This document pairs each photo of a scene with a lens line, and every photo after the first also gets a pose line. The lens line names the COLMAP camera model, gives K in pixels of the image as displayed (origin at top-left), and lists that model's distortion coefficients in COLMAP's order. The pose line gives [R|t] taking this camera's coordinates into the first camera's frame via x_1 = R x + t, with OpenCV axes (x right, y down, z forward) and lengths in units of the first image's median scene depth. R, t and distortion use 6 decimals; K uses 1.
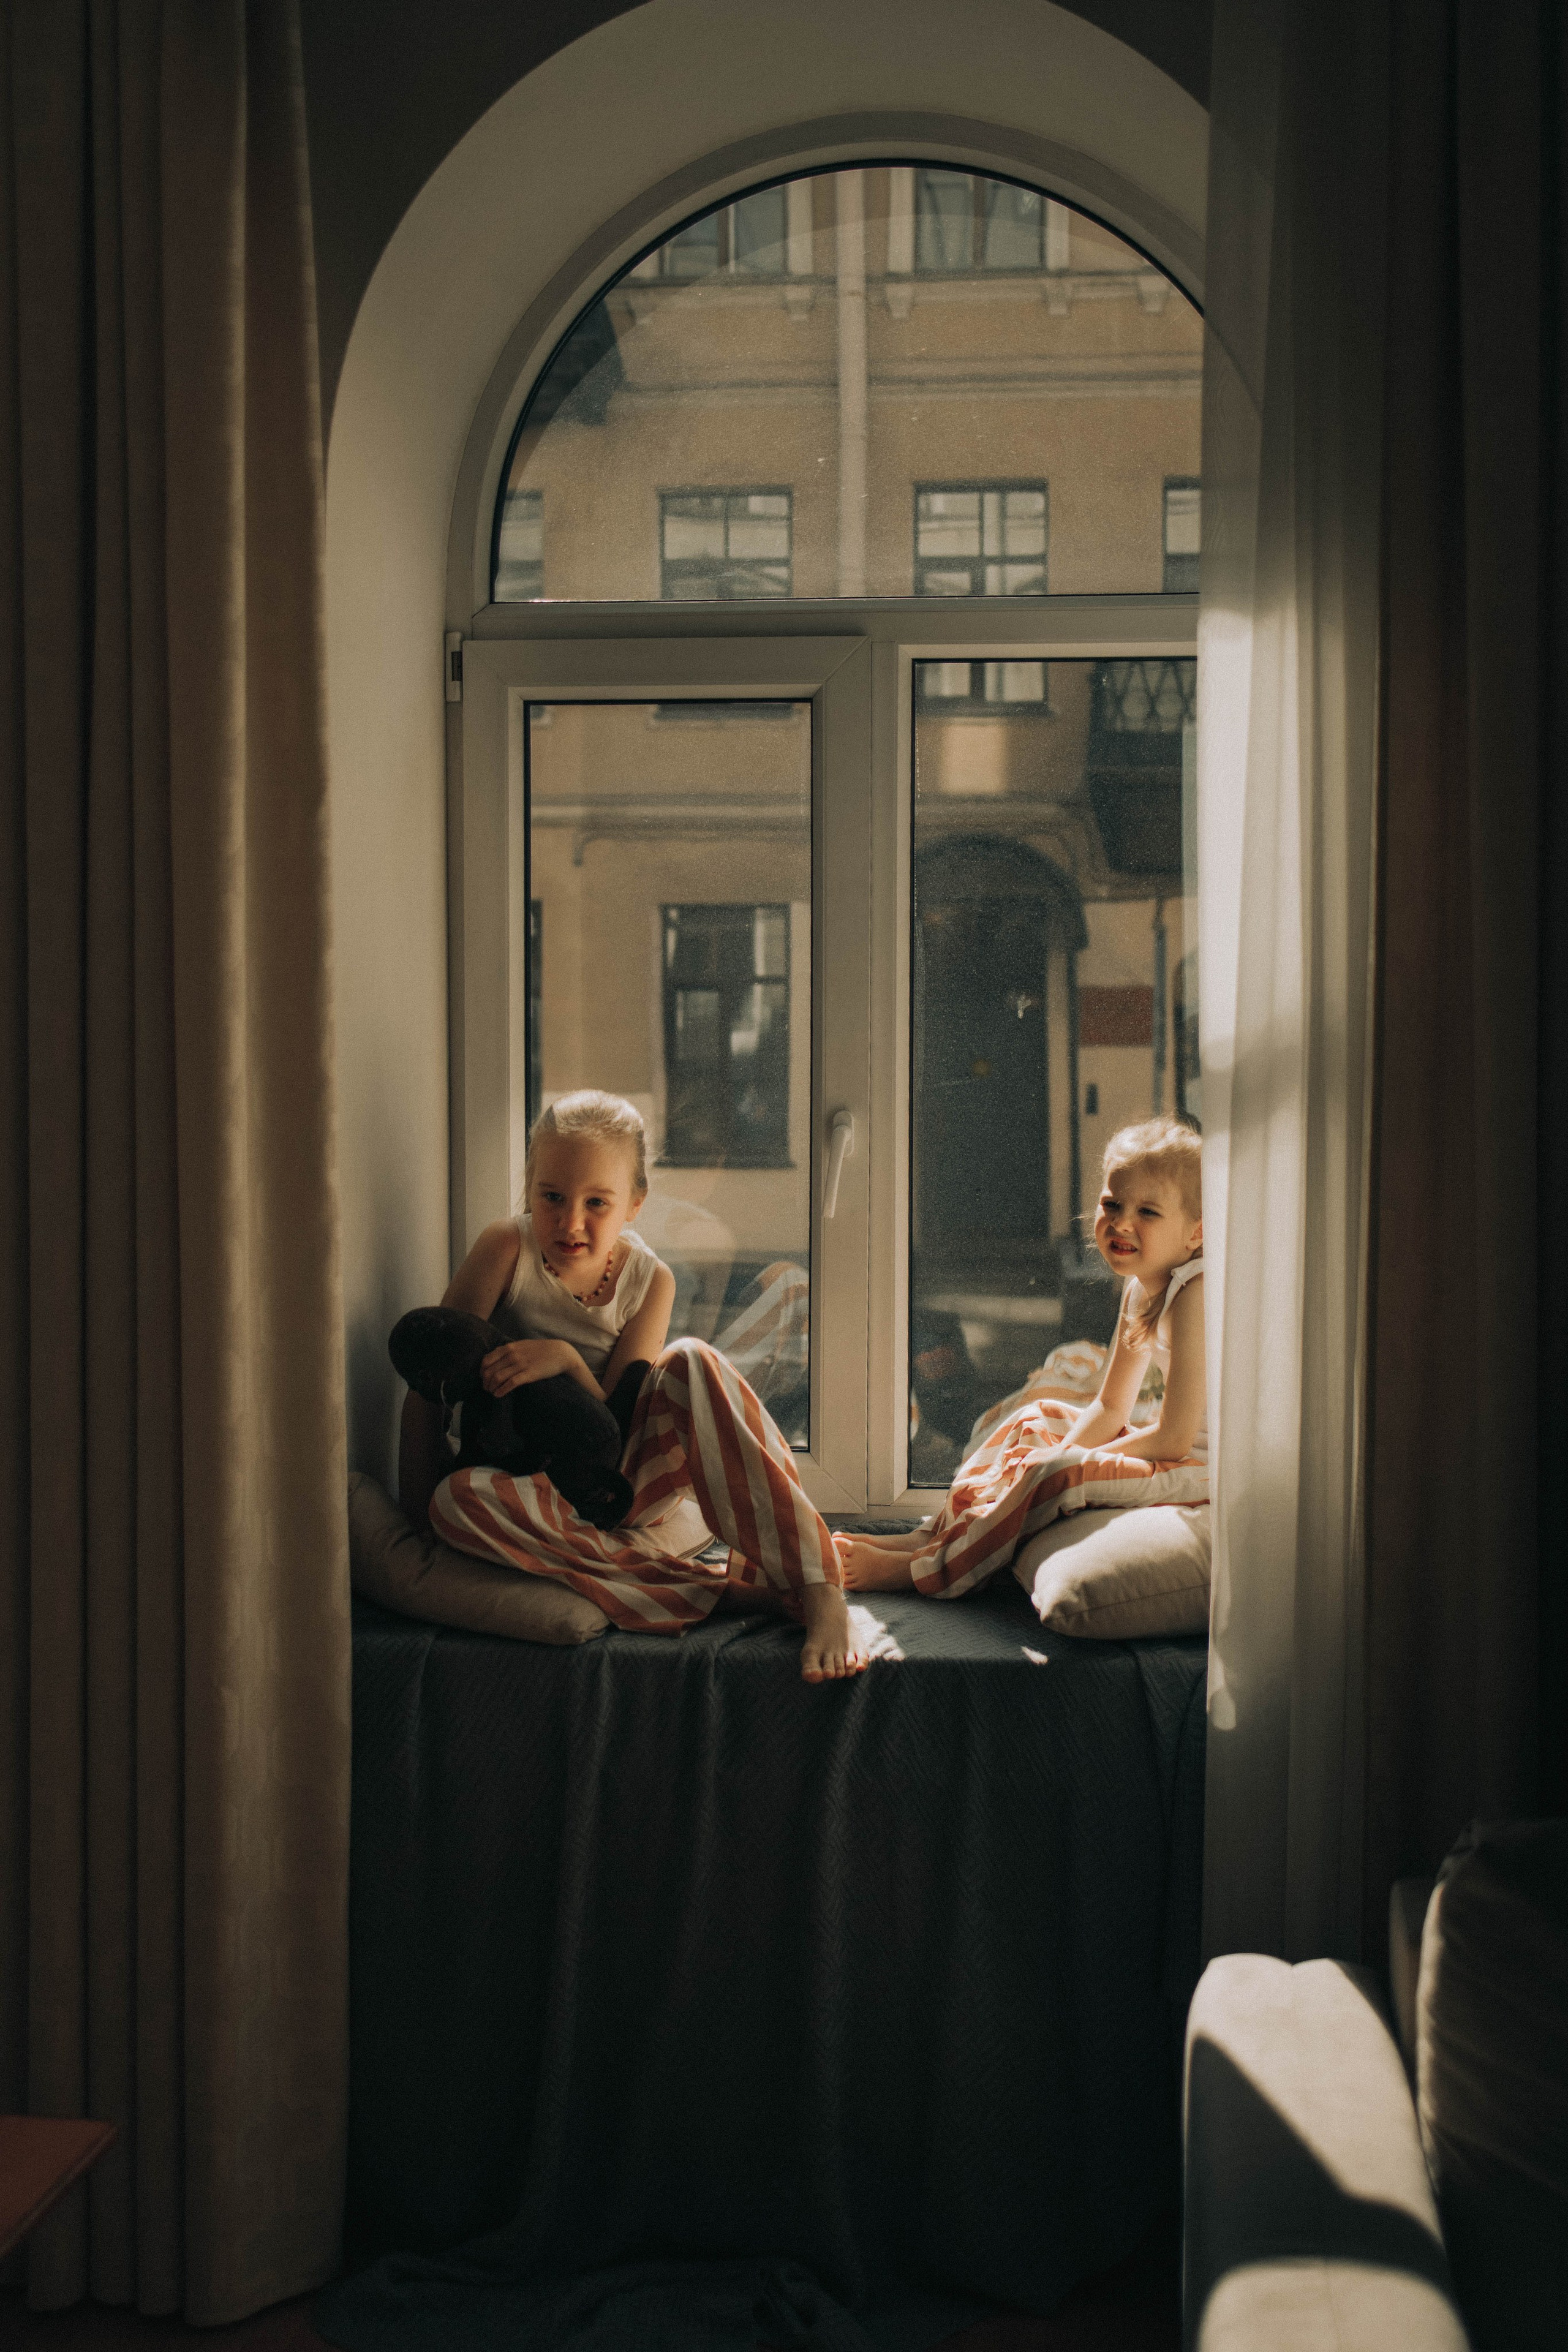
lens RADIAL K [[2905.2, 0, 784.9], [0, 2905.2, 1221.3], [0, 0, 1]] dist [0.039007, 0.004840]
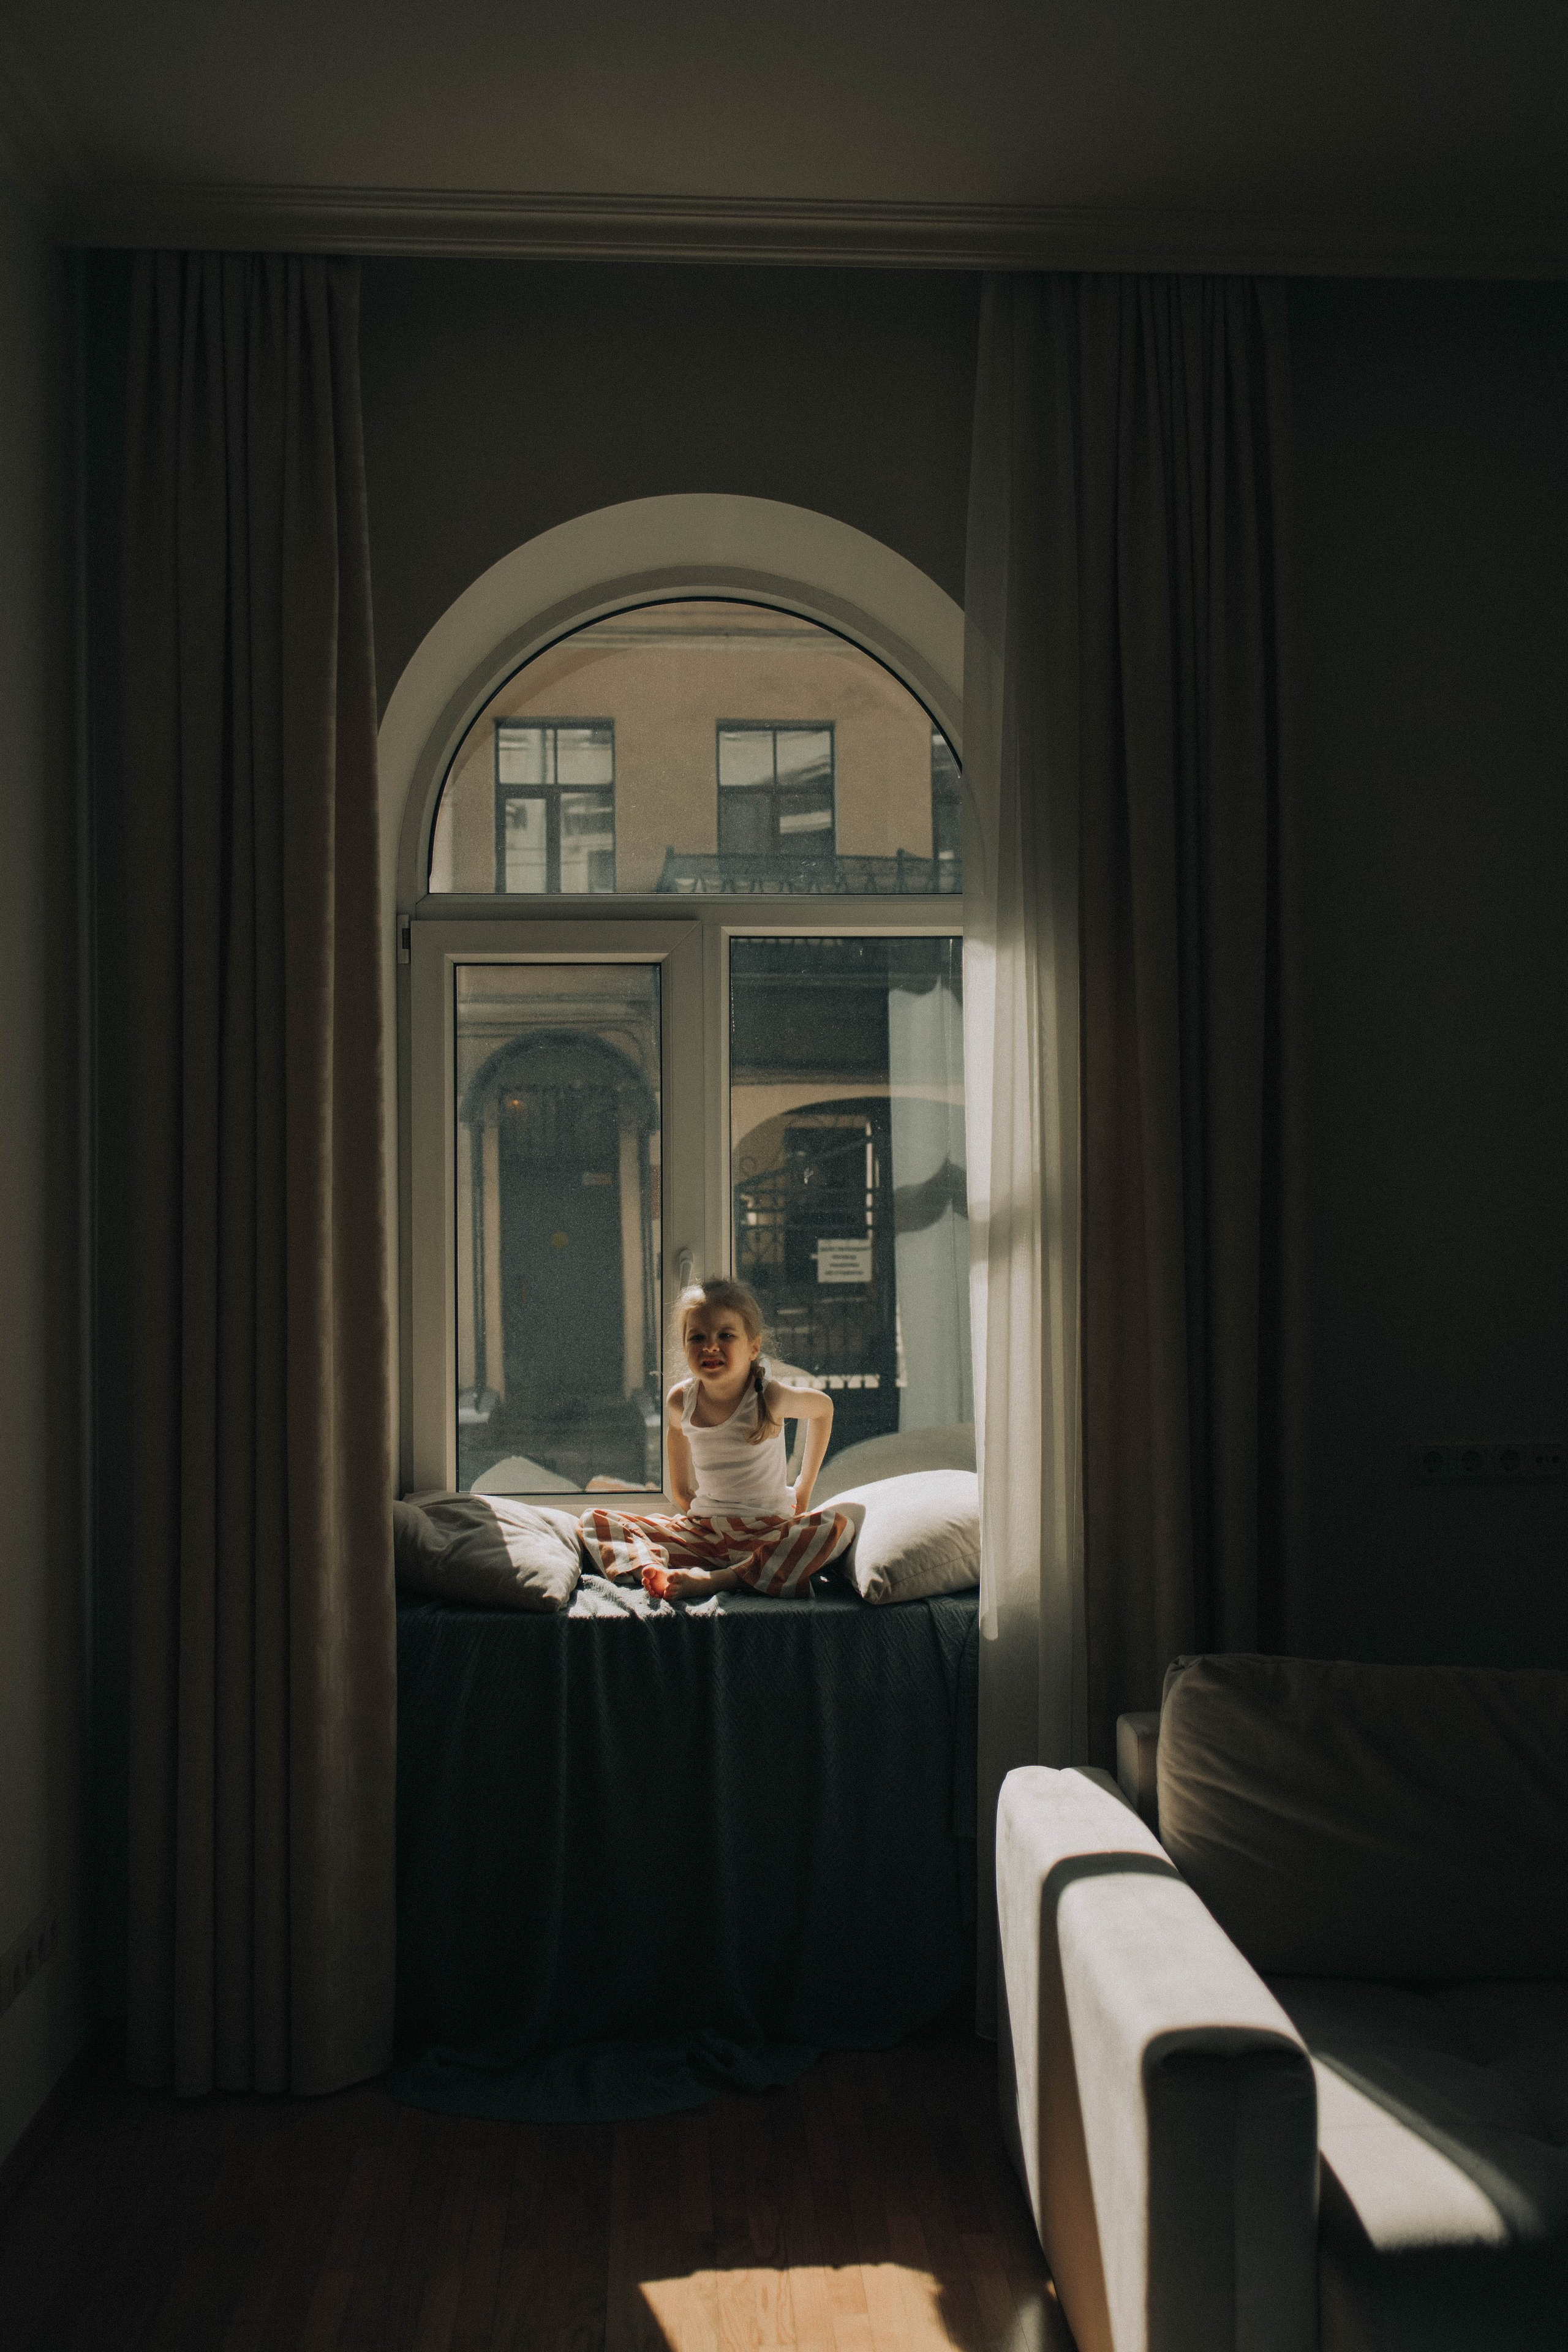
lens RADIAL K [[2905.2, 0, 784.9], [0, 2905.2, 1221.3], [0, 0, 1]] dist [0.039007, 0.004840]
pose [[0.983407, -0.010140, 0.181129, -0.219435], [0.021312, 0.997981, -0.059839, 0.038693], [-0.180156, 0.062706, 0.981637, -0.467668]]
